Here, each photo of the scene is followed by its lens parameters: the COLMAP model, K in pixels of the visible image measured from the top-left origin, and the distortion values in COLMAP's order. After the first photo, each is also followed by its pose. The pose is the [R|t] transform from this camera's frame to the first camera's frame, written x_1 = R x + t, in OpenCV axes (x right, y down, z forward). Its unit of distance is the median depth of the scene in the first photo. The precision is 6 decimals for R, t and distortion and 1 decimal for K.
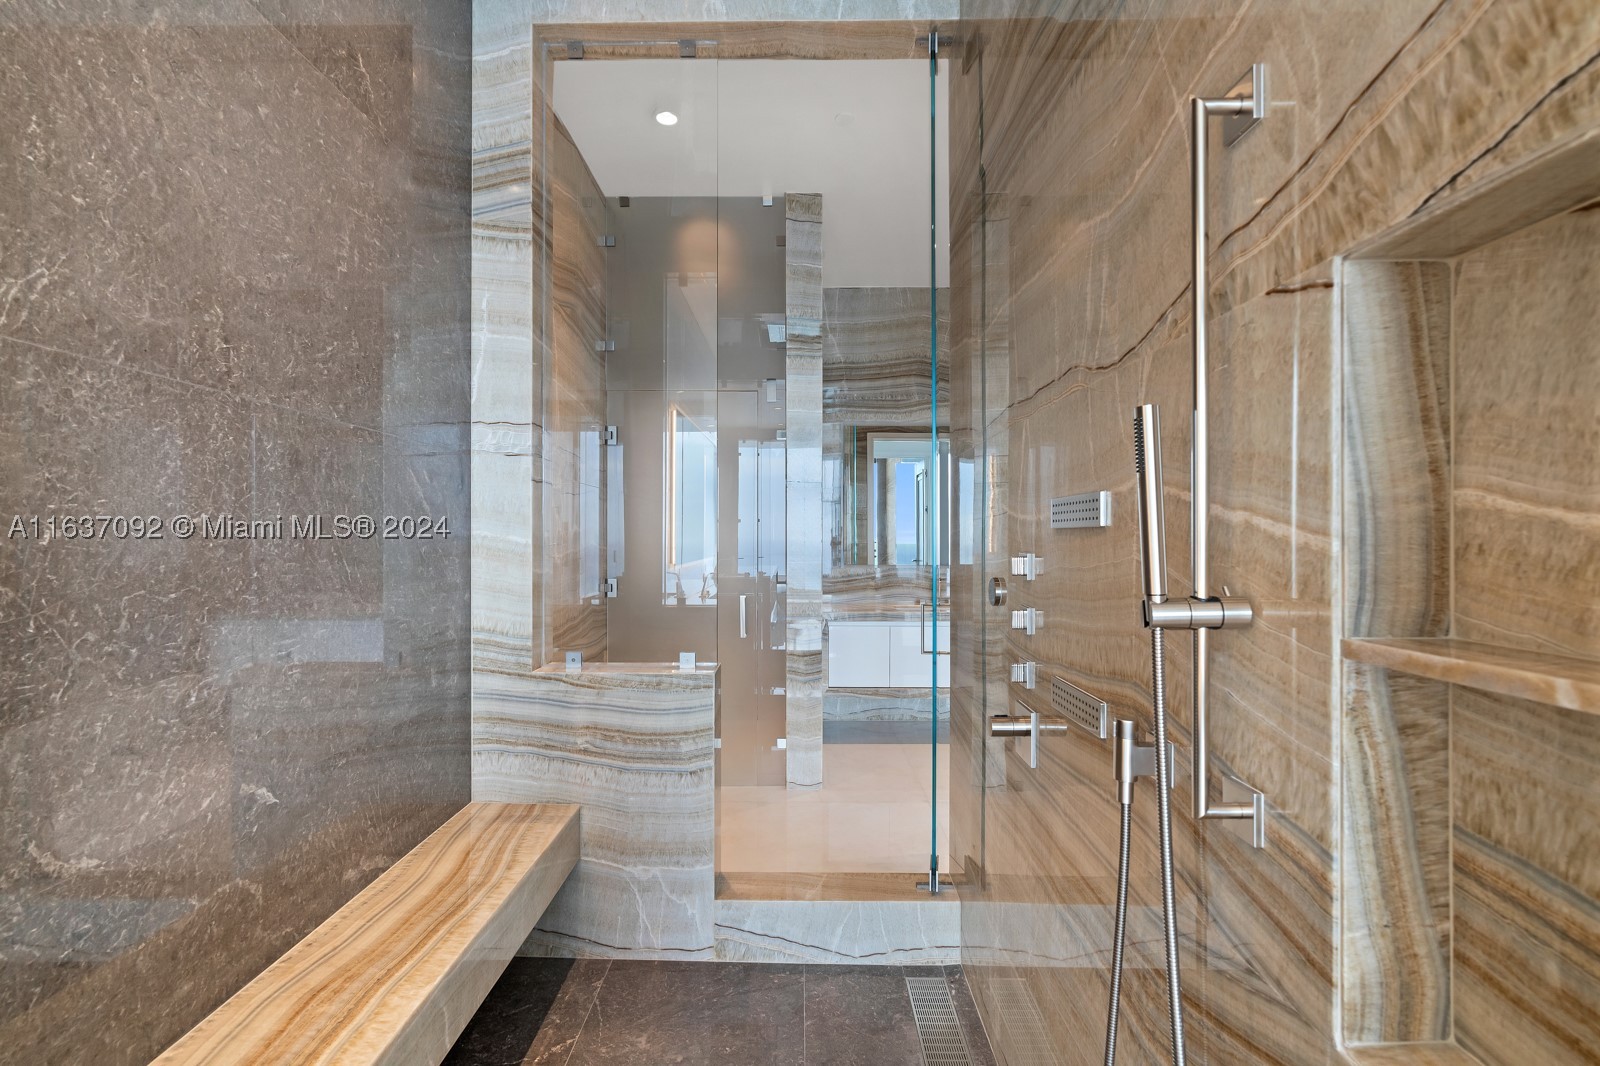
lens RADIAL K [[730.3, 0, 789.3], [0, 730.3, 534.3], [0, 0, 1]] dist [-0.005195, 0.001791]
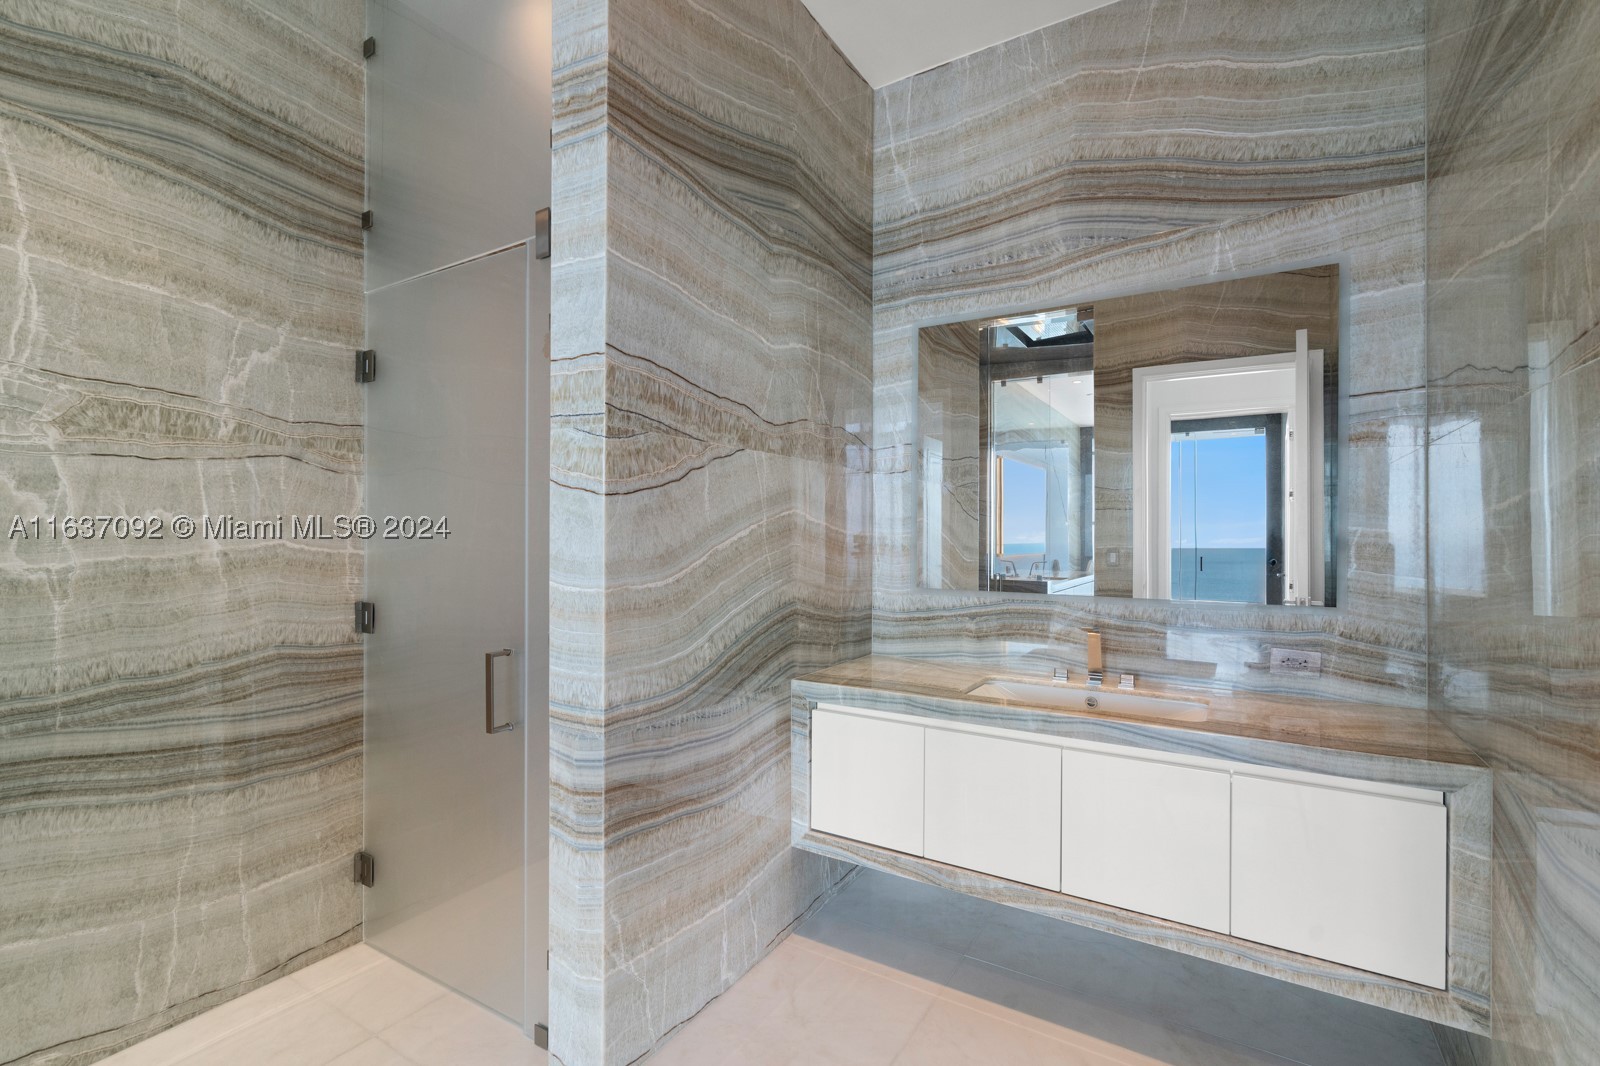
lens RADIAL K [[730.3, 0, 789.3], [0, 730.3, 534.3], [0, 0, 1]] dist [-0.005195, 0.001791]
pose [[0.852350, 0.001569, -0.522970, 0.273686], [-0.002176, 0.999997, -0.000546, 0.002896], [0.522968, 0.001603, 0.852351, 0.493371]]
